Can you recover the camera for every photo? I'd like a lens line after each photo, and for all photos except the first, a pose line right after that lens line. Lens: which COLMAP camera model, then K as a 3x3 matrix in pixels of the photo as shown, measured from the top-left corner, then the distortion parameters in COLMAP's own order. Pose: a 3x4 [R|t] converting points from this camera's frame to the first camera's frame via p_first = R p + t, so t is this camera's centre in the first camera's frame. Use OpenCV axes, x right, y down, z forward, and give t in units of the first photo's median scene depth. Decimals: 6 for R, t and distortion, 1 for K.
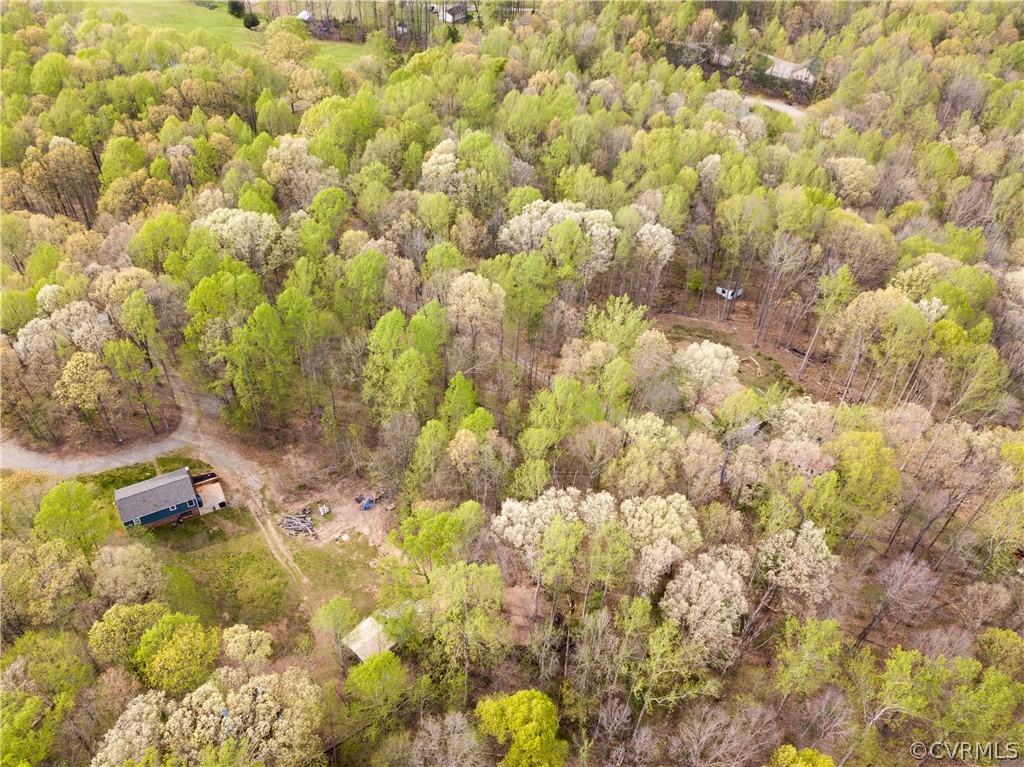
lens RADIAL K [[782.0, 0, 506.7], [0, 782.0, 386.2], [0, 0, 1]] dist [0.001172, -0.000162]
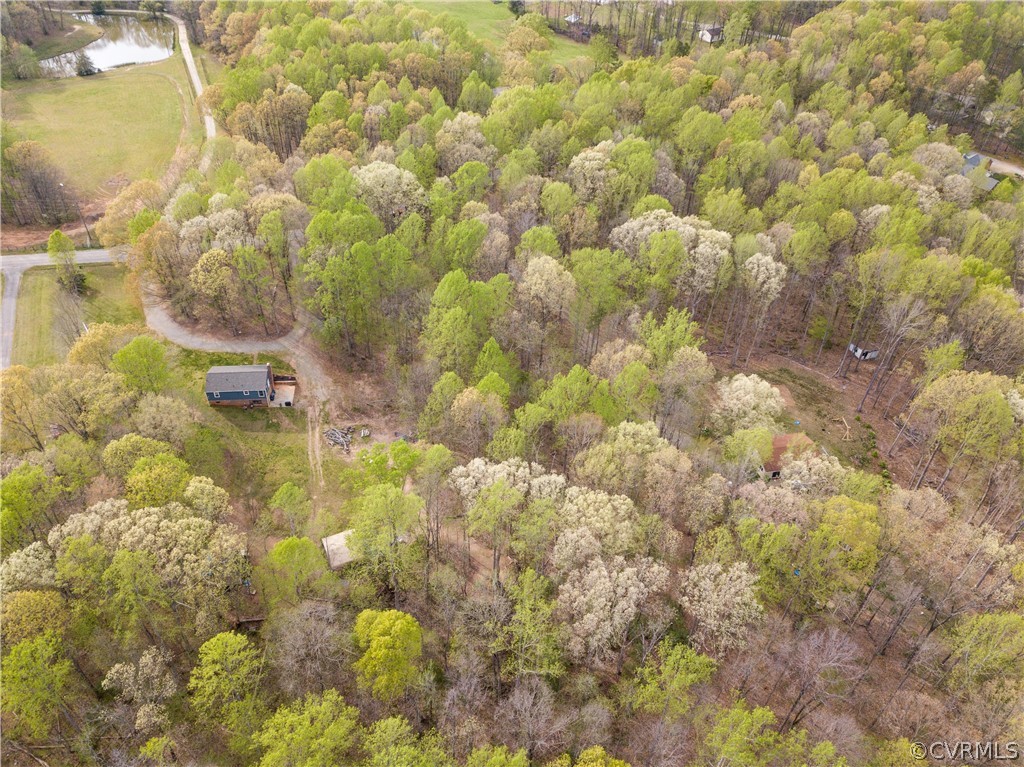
lens RADIAL K [[782.0, 0, 506.7], [0, 782.0, 386.2], [0, 0, 1]] dist [0.001172, -0.000162]
pose [[0.917076, 0.259031, -0.303108, 0.254318], [-0.265401, 0.963915, 0.020753, 0.015619], [0.297546, 0.061414, 0.952730, -0.006550]]
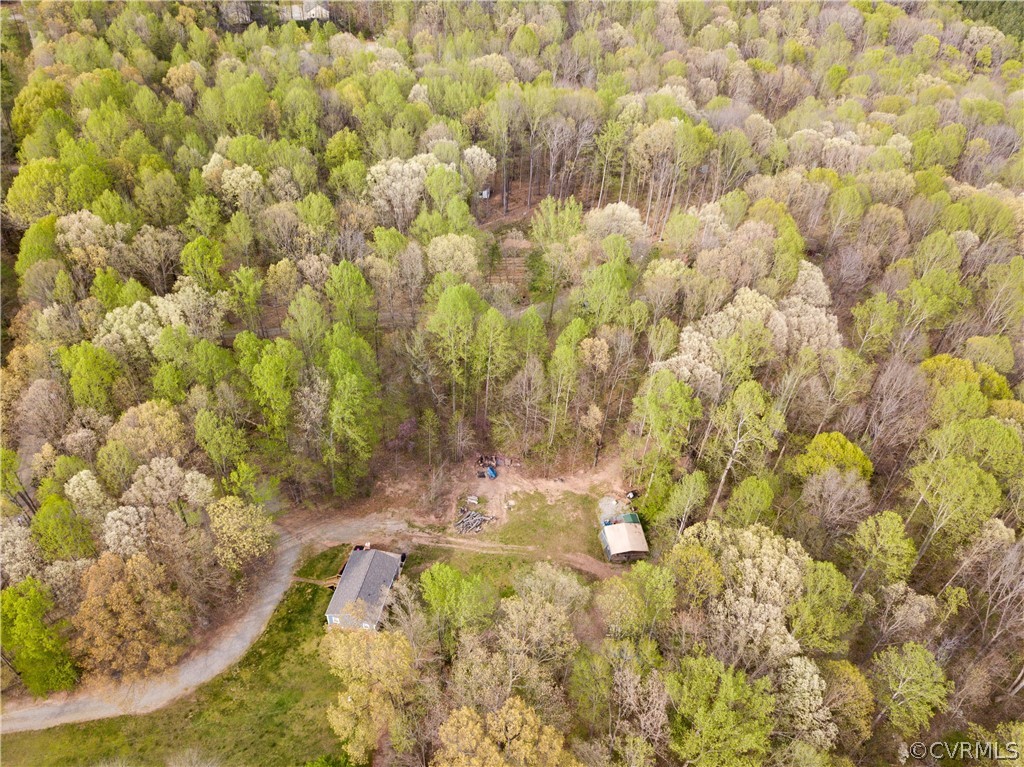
lens RADIAL K [[782.0, 0, 506.7], [0, 782.0, 386.2], [0, 0, 1]] dist [0.001172, -0.000162]
pose [[0.640665, -0.514857, 0.569623, -0.656029], [0.487196, 0.845982, 0.216688, -0.151108], [-0.593455, 0.138693, 0.792828, 0.144286]]
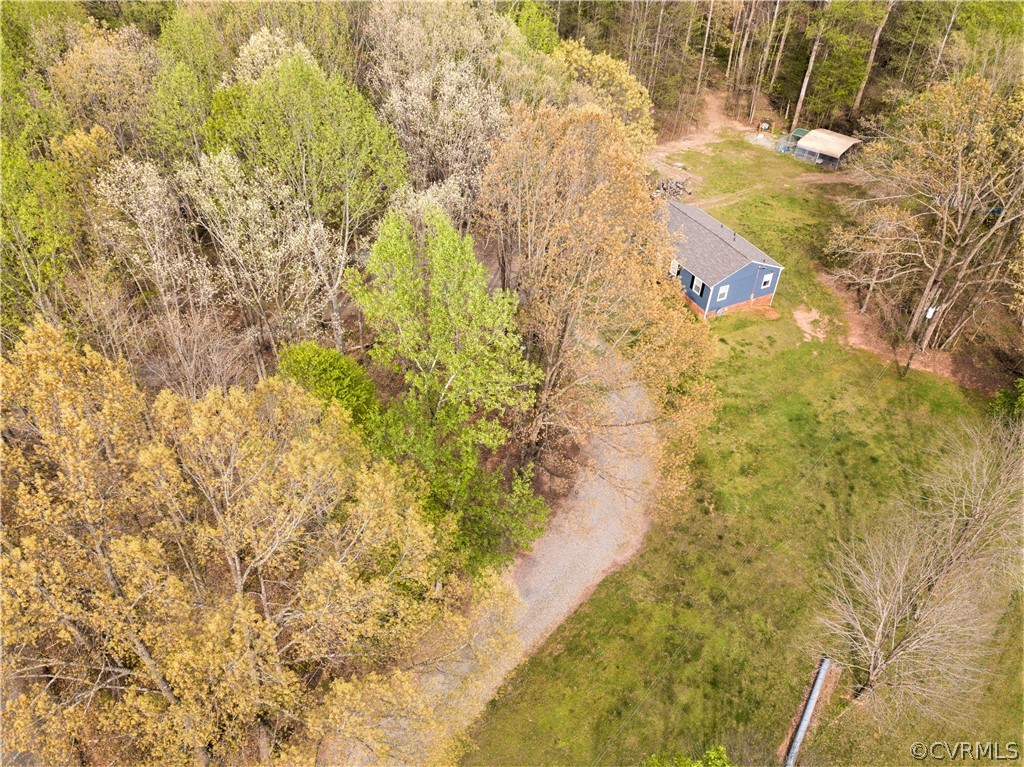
lens RADIAL K [[782.0, 0, 506.7], [0, 782.0, 386.2], [0, 0, 1]] dist [0.001172, -0.000162]
pose [[0.038480, -0.659914, 0.750355, -0.799512], [0.639757, 0.593106, 0.488810, -0.123194], [-0.767613, 0.461236, 0.445007, 0.814610]]
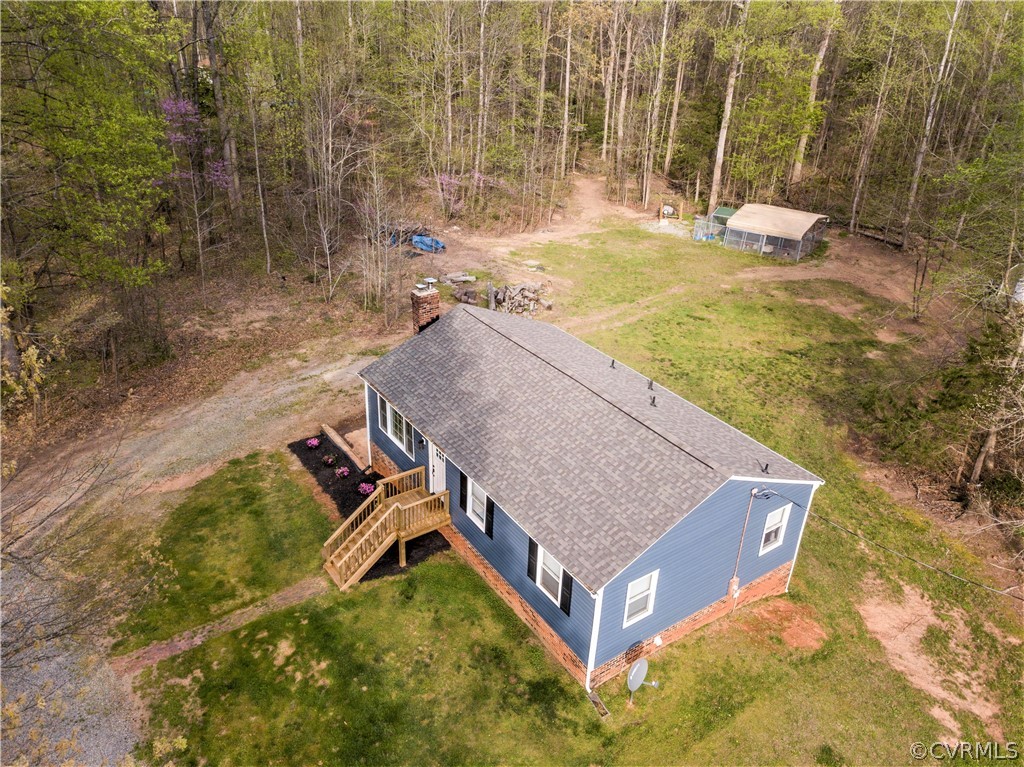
lens RADIAL K [[790.0, 0, 512.0], [0, 790.0, 383.5], [0, 0, 1]] dist [0.008076, -0.001932]
pose [[-0.099498, -0.500421, 0.860046, -0.526626], [0.635220, 0.633347, 0.442003, 0.044323], [-0.765895, 0.590297, 0.254861, 0.855537]]
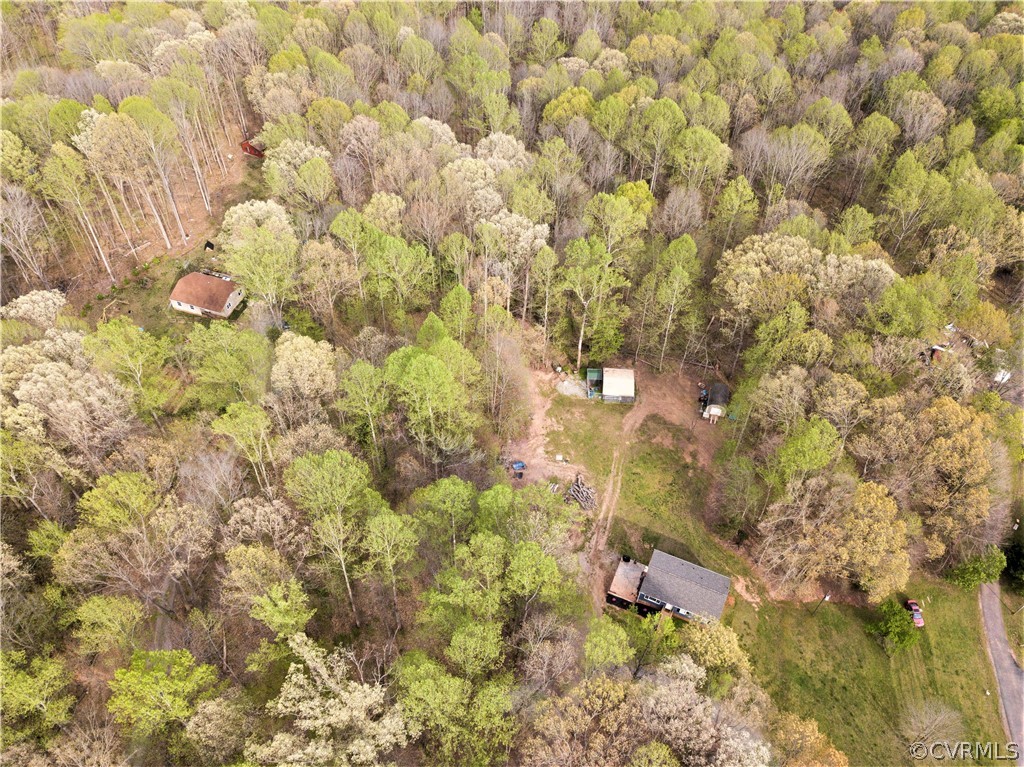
lens RADIAL K [[782.0, 0, 506.7], [0, 782.0, 386.2], [0, 0, 1]] dist [0.001172, -0.000162]
pose [[-0.603834, -0.627307, 0.491803, -0.549451], [0.494557, 0.189038, 0.848338, -0.650919], [-0.625138, 0.755481, 0.196091, 0.702336]]
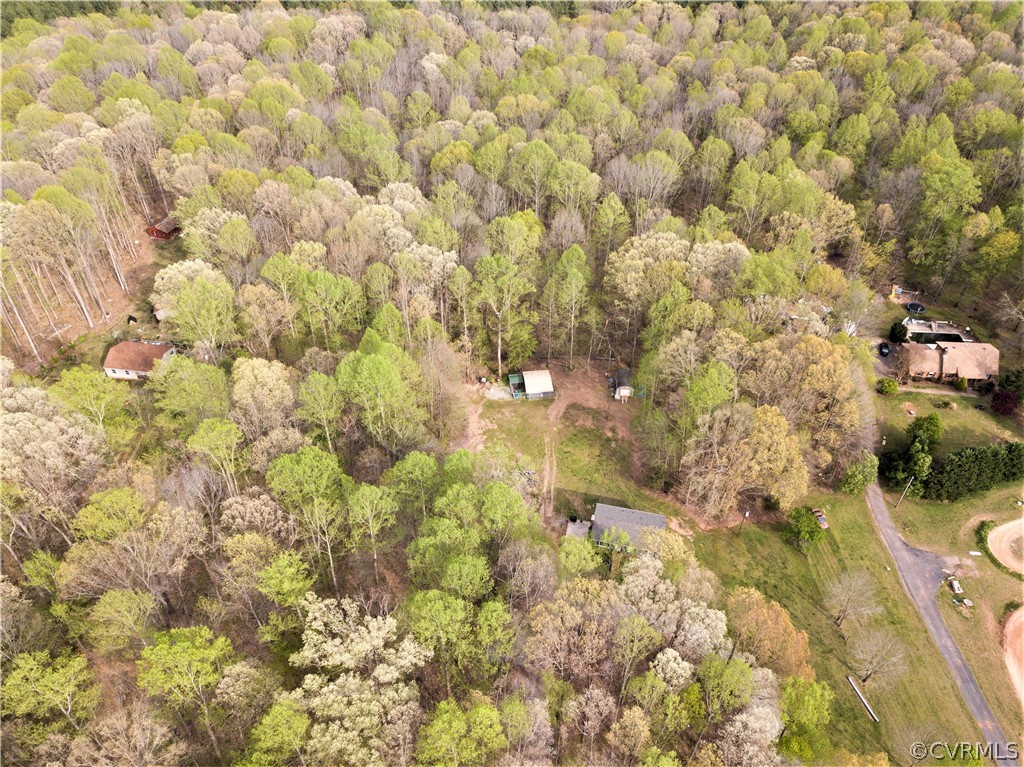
lens RADIAL K [[772.8, 0, 507.6], [0, 772.8, 387.6], [0, 0, 1]] dist [0.004665, -0.001441]
pose [[-0.751761, -0.474362, 0.458079, -0.620123], [0.406128, 0.214231, 0.888350, -0.732803], [-0.519534, 0.853865, 0.031601, 0.800001]]
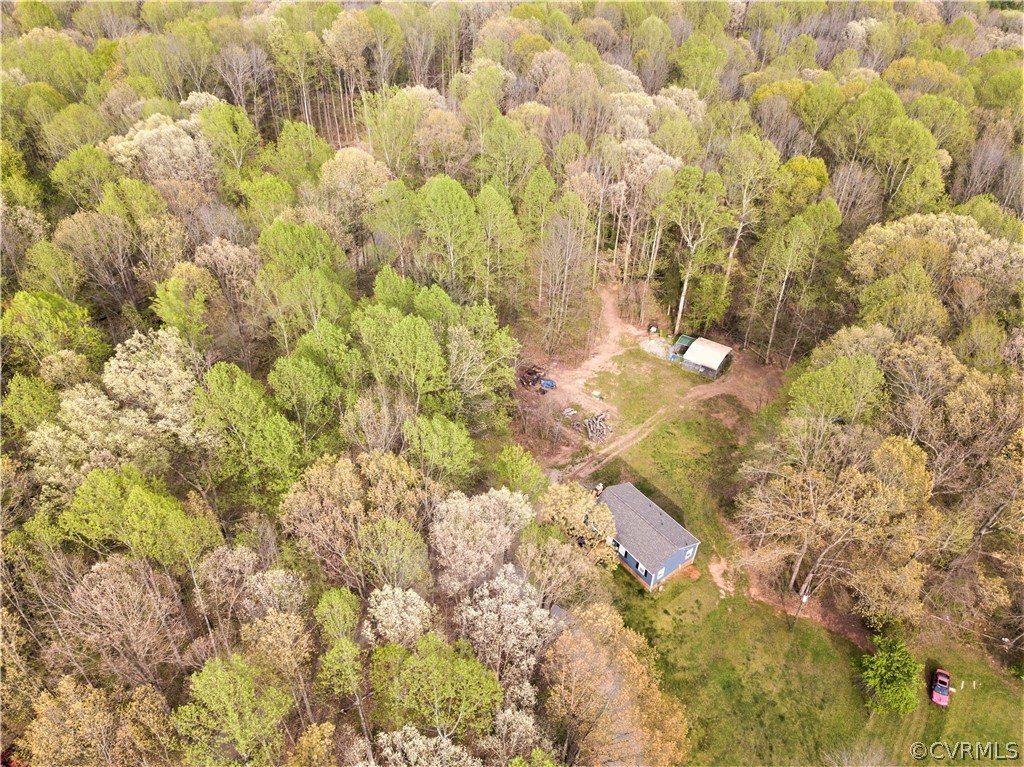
lens RADIAL K [[782.0, 0, 506.7], [0, 782.0, 386.2], [0, 0, 1]] dist [0.001172, -0.000162]
pose [[-0.148982, -0.654260, 0.741450, -0.767840], [0.634733, 0.511681, 0.579049, -0.354491], [-0.758234, 0.556890, 0.339049, 0.700895]]
